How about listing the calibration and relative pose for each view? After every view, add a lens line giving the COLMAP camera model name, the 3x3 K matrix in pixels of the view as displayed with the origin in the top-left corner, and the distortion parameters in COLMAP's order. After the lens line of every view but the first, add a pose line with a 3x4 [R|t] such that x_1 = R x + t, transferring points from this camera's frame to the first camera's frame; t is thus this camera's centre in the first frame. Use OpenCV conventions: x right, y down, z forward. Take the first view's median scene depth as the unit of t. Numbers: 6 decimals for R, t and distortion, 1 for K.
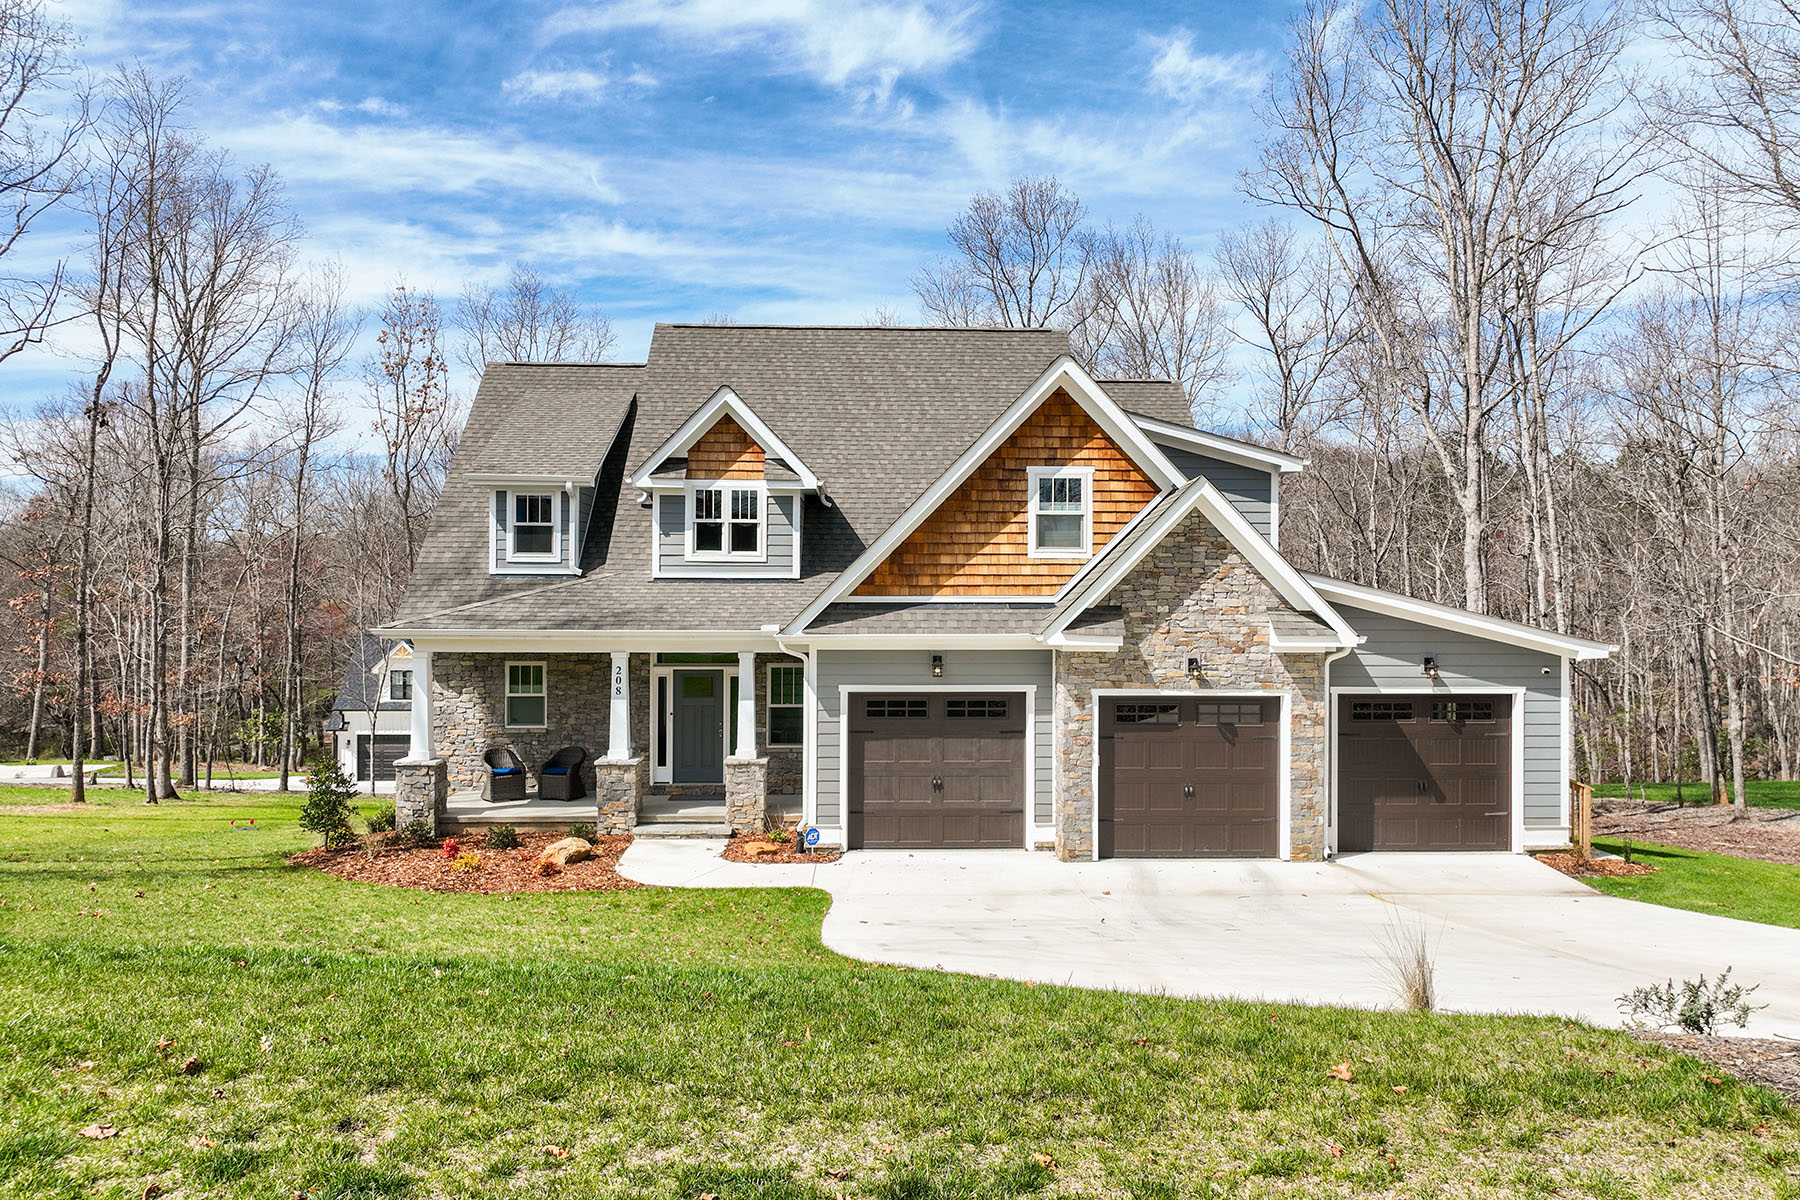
lens RADIAL K [[1271.9, 0, 821.3], [0, 1271.9, 600.8], [0, 0, 1]] dist [0.001946, 0.008443]
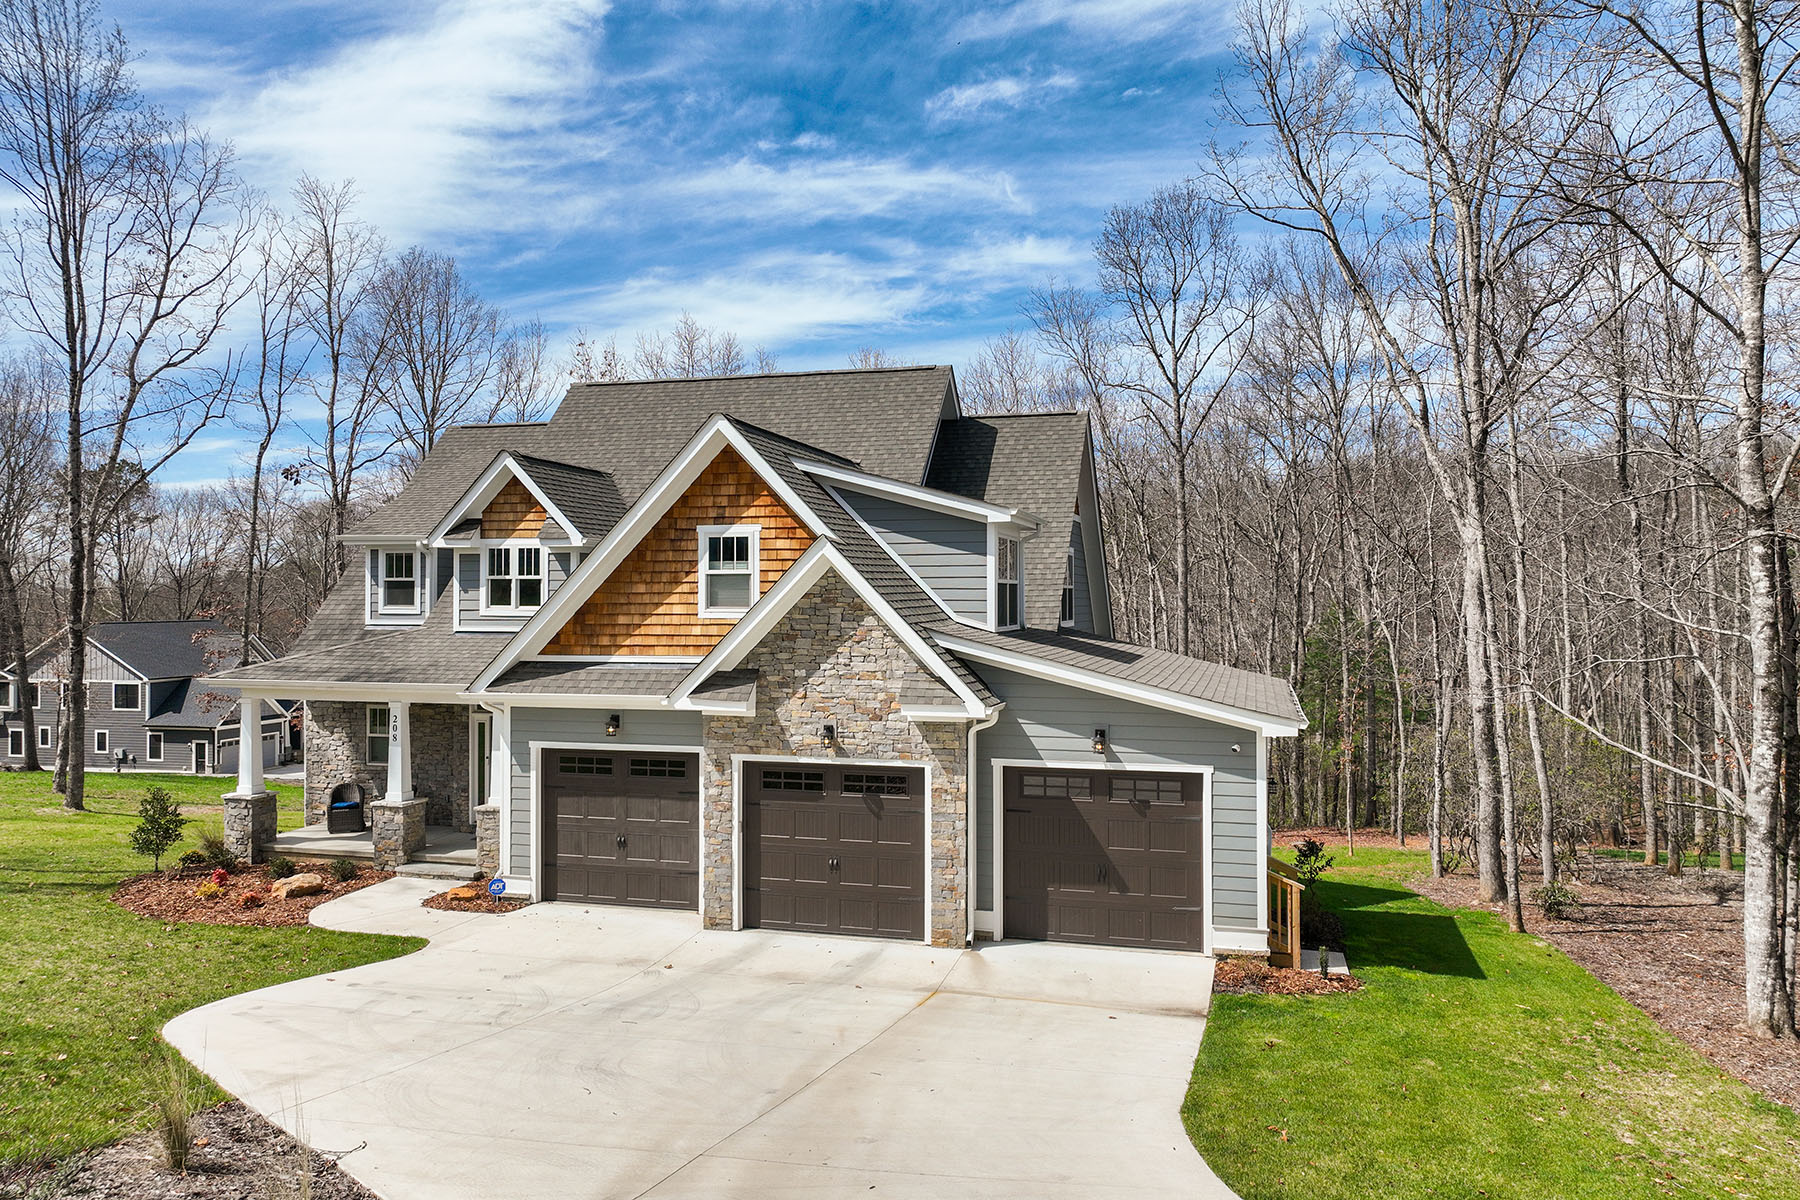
lens RADIAL K [[1271.9, 0, 885.5], [0, 1271.9, 614.1], [0, 0, 1]] dist [0.001946, 0.008443]
pose [[0.948017, -0.002833, -0.318206, 0.614110], [0.006469, 0.999925, 0.010372, -0.046149], [0.318153, -0.011892, 0.947965, 0.107140]]
